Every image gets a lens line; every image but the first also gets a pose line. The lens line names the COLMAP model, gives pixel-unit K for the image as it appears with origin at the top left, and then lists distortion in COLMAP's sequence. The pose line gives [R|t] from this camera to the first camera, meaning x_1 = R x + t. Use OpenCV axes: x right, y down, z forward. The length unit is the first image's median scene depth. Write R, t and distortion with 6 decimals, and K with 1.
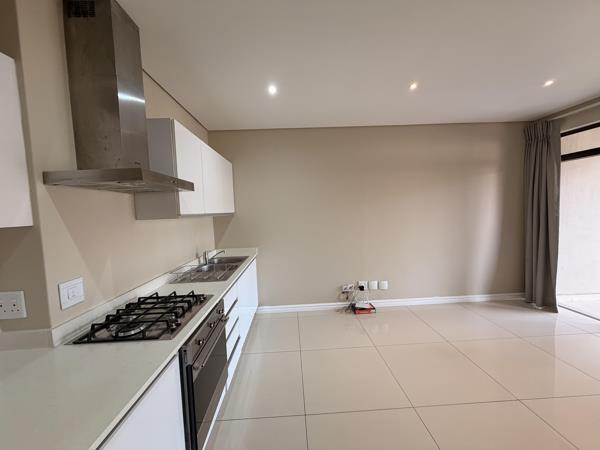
lens RADIAL K [[233.6, 0, 299.8], [0, 233.6, 225.2], [0, 0, 1]] dist [0.002705, 0.000018]
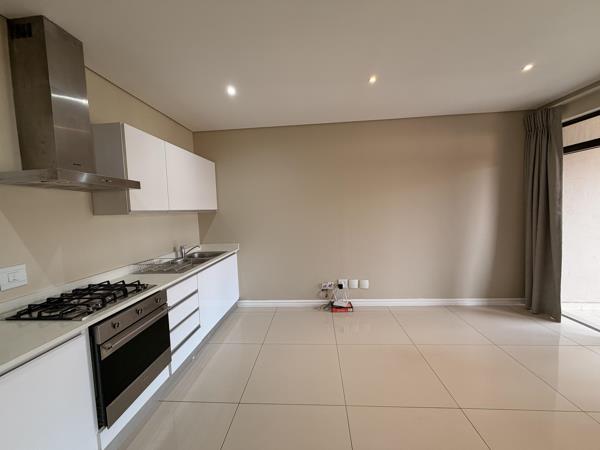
lens RADIAL K [[233.6, 0, 299.9], [0, 233.6, 225.9], [0, 0, 1]] dist [0.002705, 0.000018]
pose [[0.994082, 0.011204, -0.108057, 0.222426], [-0.009884, 0.999870, 0.012736, 0.001910], [0.108186, -0.011592, 0.994063, -0.002160]]
